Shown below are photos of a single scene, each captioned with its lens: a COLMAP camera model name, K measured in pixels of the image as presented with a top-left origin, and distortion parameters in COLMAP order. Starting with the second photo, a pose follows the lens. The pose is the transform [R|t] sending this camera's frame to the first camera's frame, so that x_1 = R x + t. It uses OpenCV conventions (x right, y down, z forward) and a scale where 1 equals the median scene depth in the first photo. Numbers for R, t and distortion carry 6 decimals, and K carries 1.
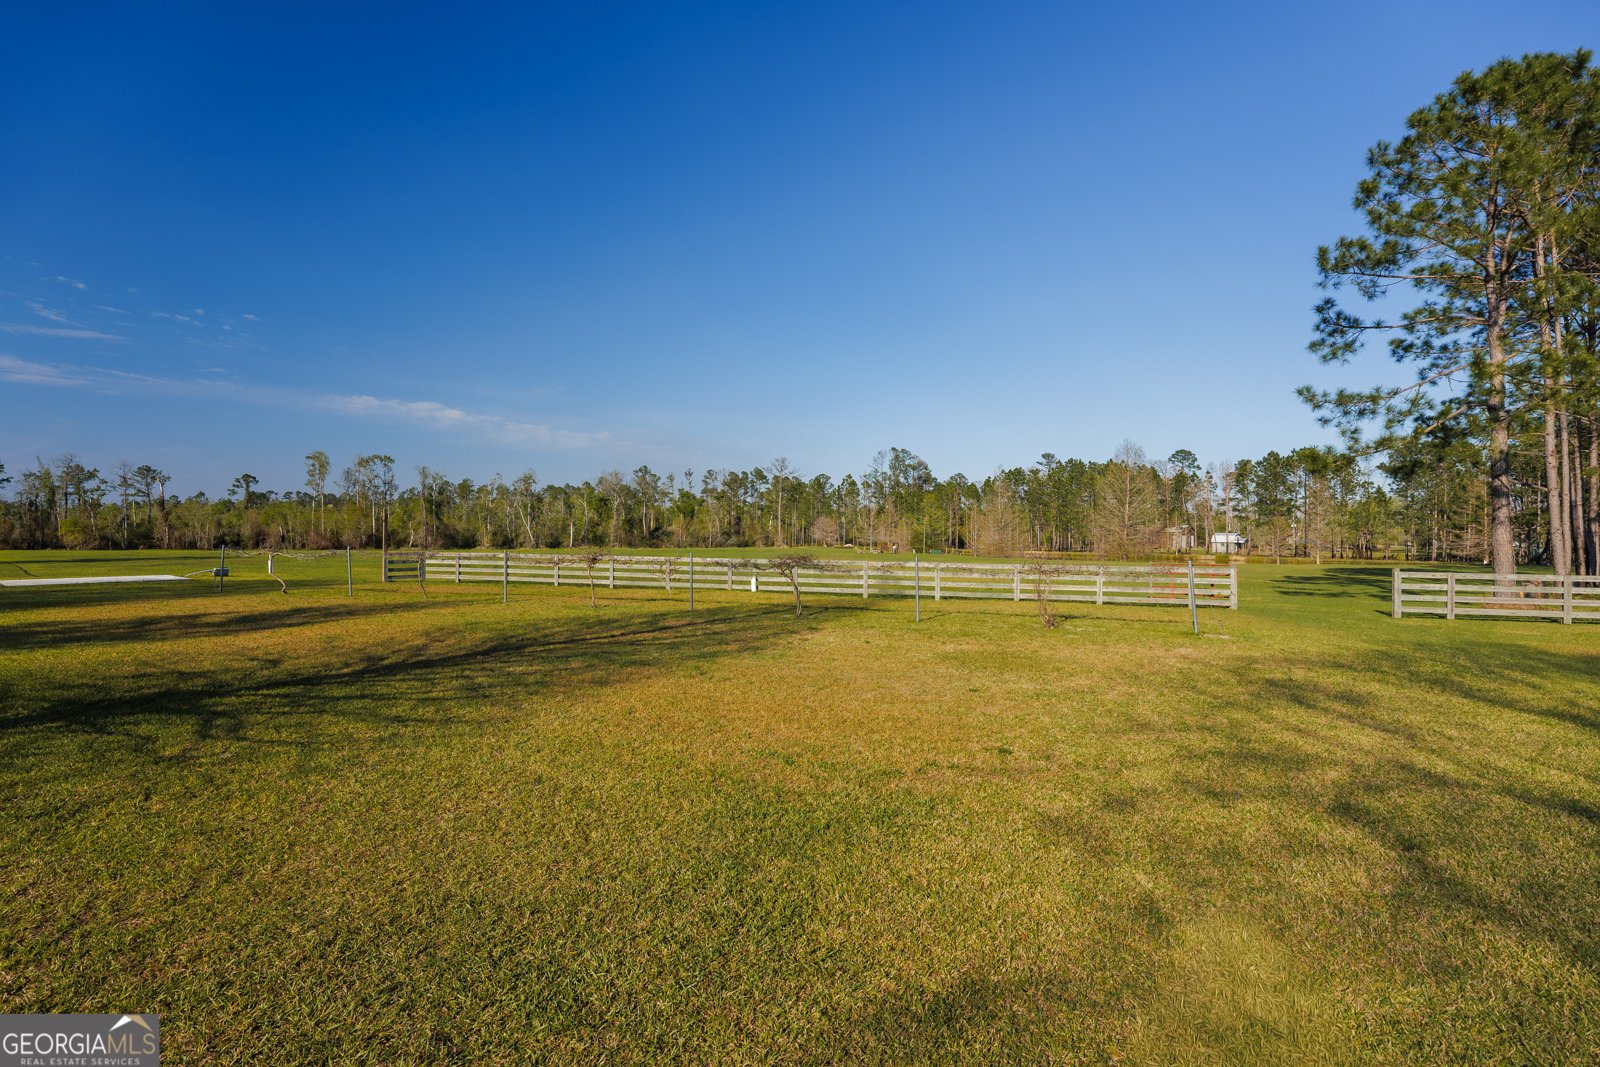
lens RADIAL K [[722.0, 0, 801.2], [0, 722.0, 541.4], [0, 0, 1]] dist [0.003373, 0.000210]
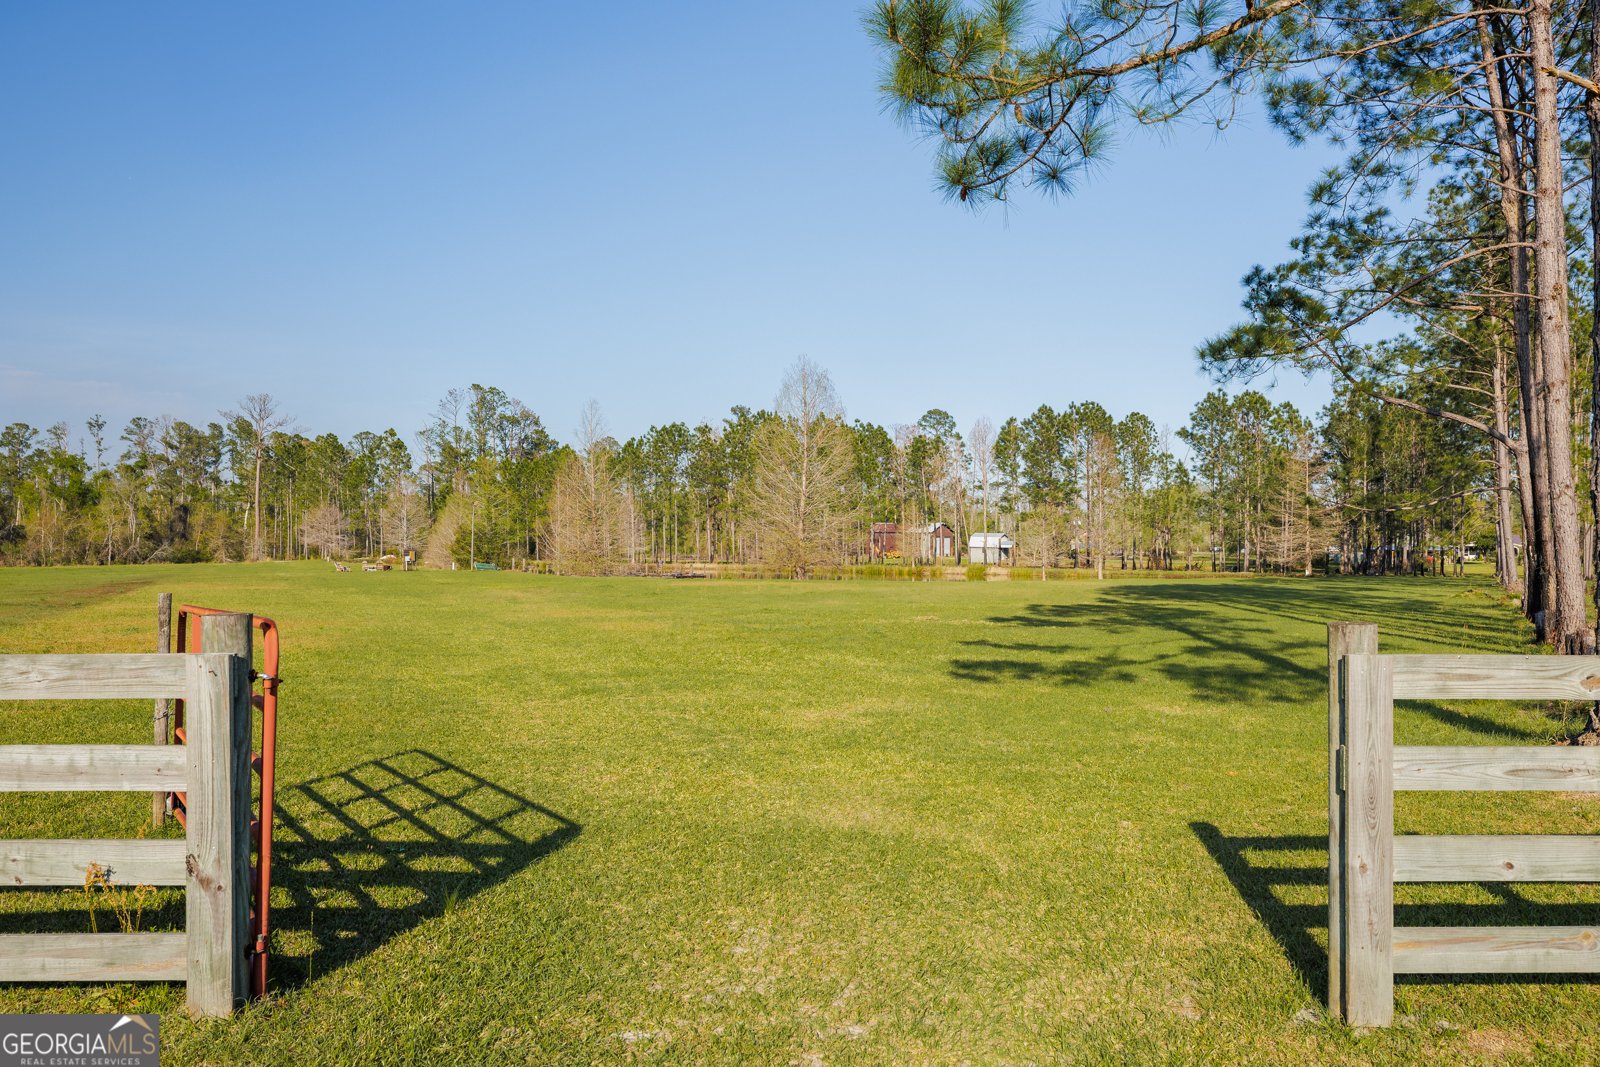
lens RADIAL K [[1144.3, 0, 800.0], [0, 1144.3, 533.5], [0, 0, 1]] dist [-0.009457, 0.004905]
pose [[0.938069, -0.002059, 0.346443, 0.085172], [0.007466, 0.999870, -0.014275, 0.002968], [-0.346369, 0.015978, 0.937962, 0.109021]]
